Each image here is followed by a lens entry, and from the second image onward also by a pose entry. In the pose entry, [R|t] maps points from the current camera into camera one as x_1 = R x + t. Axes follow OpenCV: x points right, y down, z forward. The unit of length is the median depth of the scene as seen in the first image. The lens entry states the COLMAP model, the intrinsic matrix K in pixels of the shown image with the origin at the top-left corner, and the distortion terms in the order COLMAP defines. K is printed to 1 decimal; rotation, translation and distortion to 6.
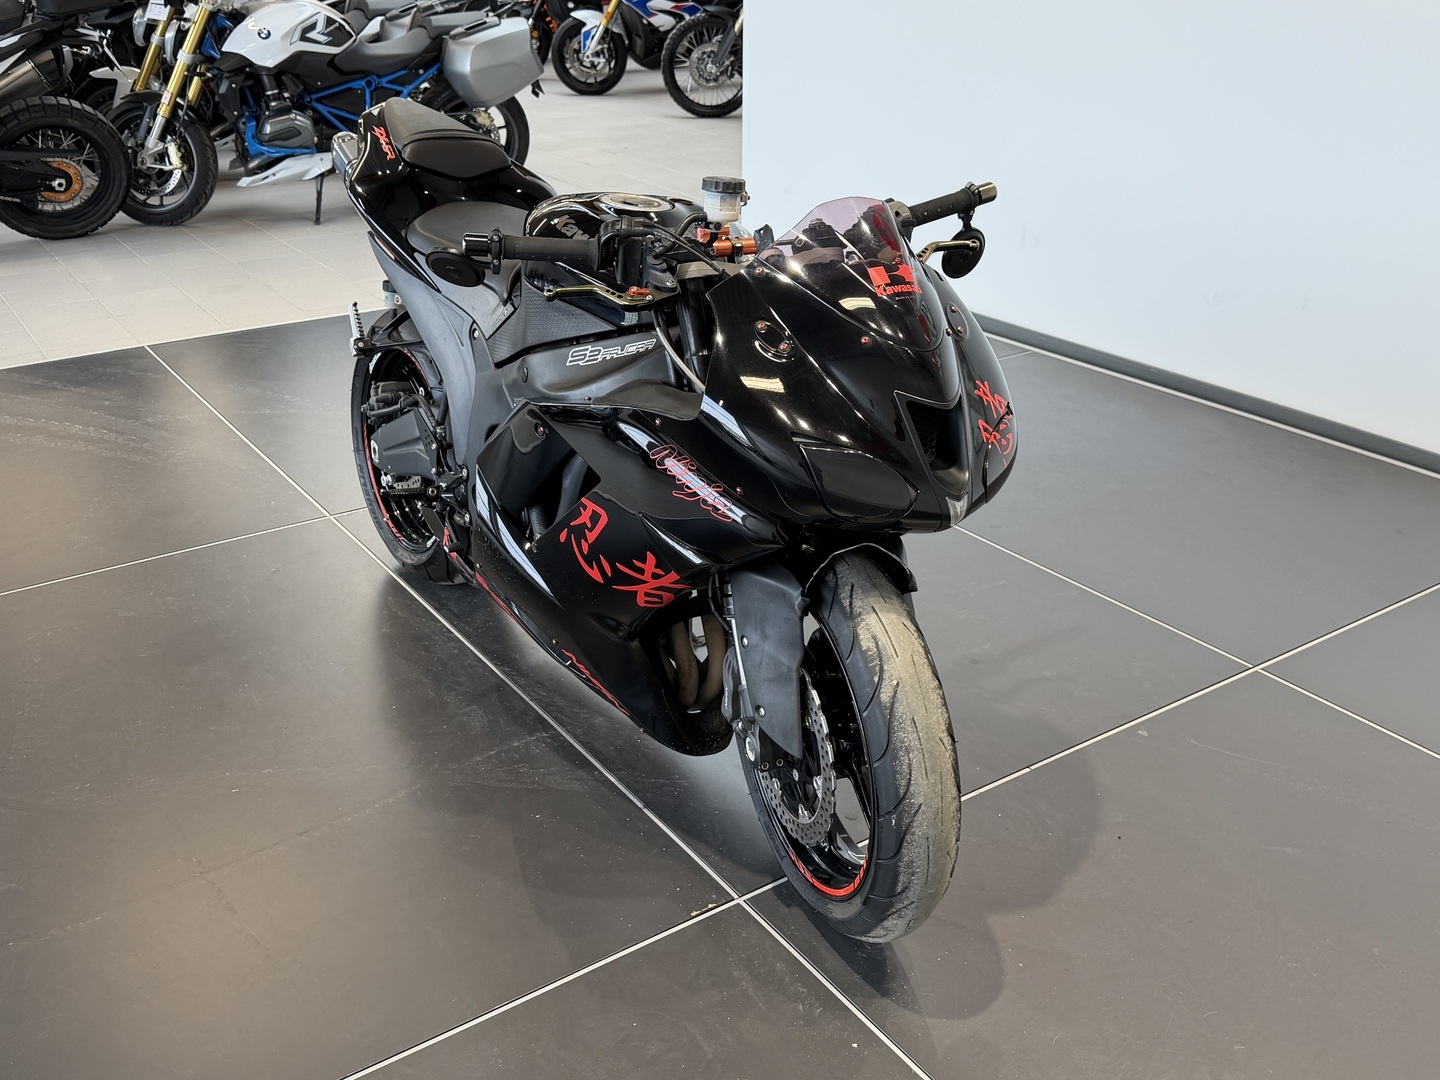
lens RADIAL K [[1374.2, 0, 720.0], [0, 1374.2, 540.0], [0, 0, 1]] dist [0.147911, -0.346125]
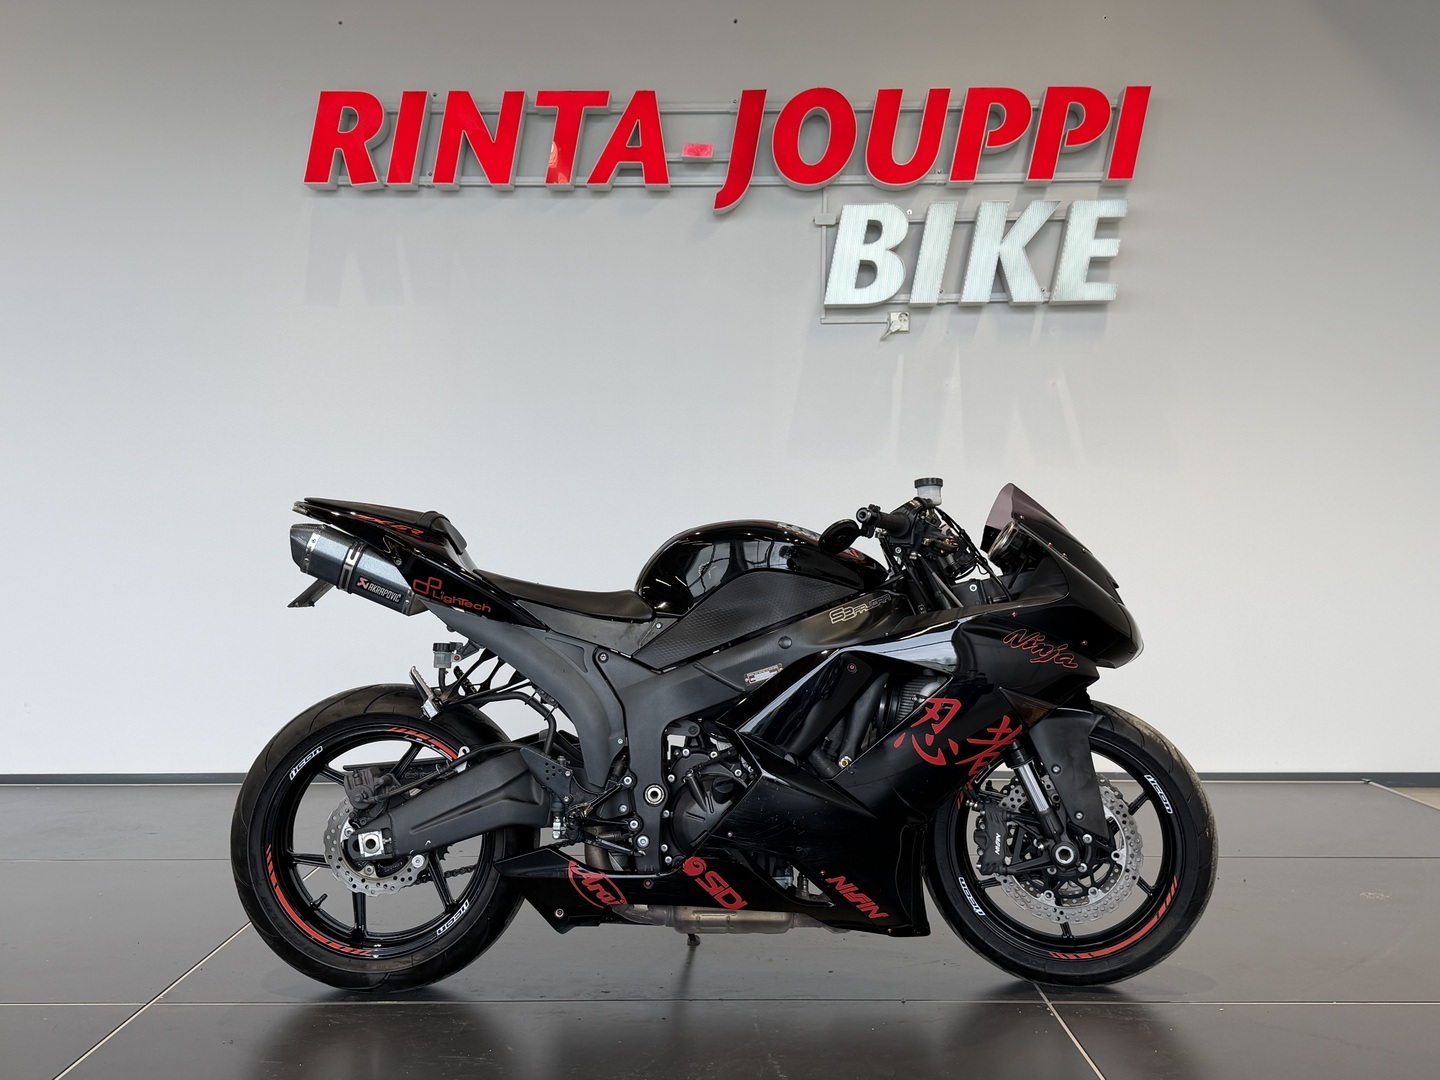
lens RADIAL K [[1374.2, 0, 720.0], [0, 1374.2, 540.0], [0, 0, 1]] dist [0.147911, -0.346125]
pose [[0.561614, 0.007553, 0.827365, -0.897773], [0.343313, 0.907688, -0.241326, 0.056325], [-0.752812, 0.419577, 0.507178, 0.283796]]
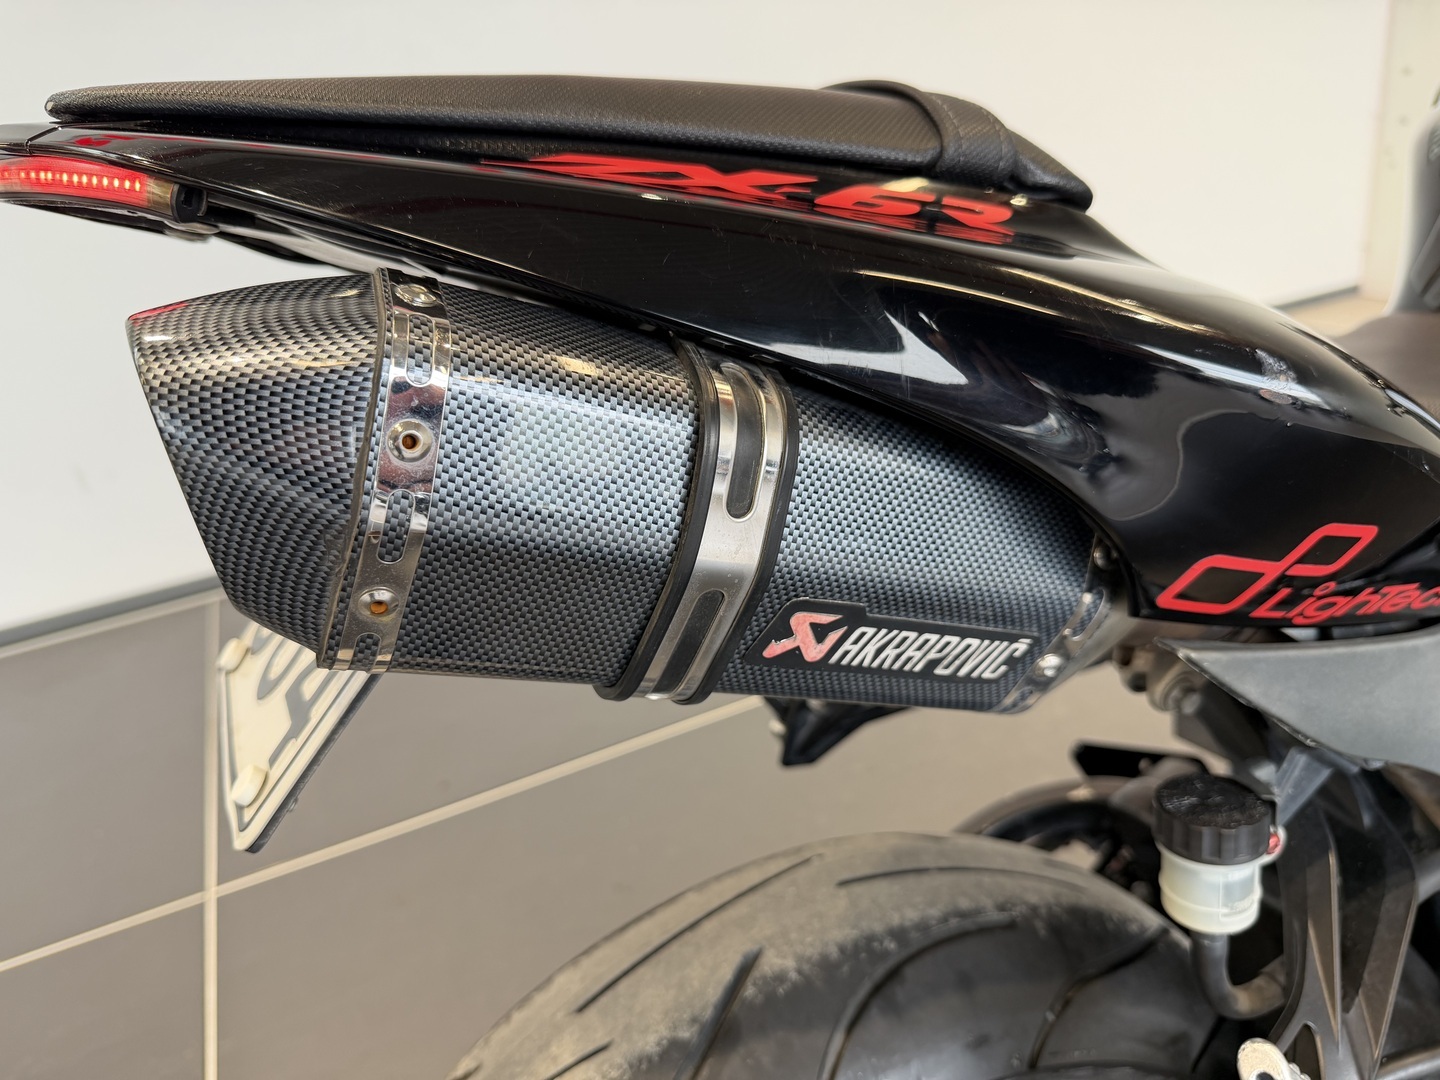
lens RADIAL K [[1032.9, 0, 720.0], [0, 1032.9, 540.0], [0, 0, 1]] dist [-0.004973, -0.011394]
pose [[0.172135, -0.394020, 0.902839, -0.338857], [0.520260, 0.814631, 0.256332, -0.269651], [-0.836480, 0.425587, 0.345219, 0.930600]]
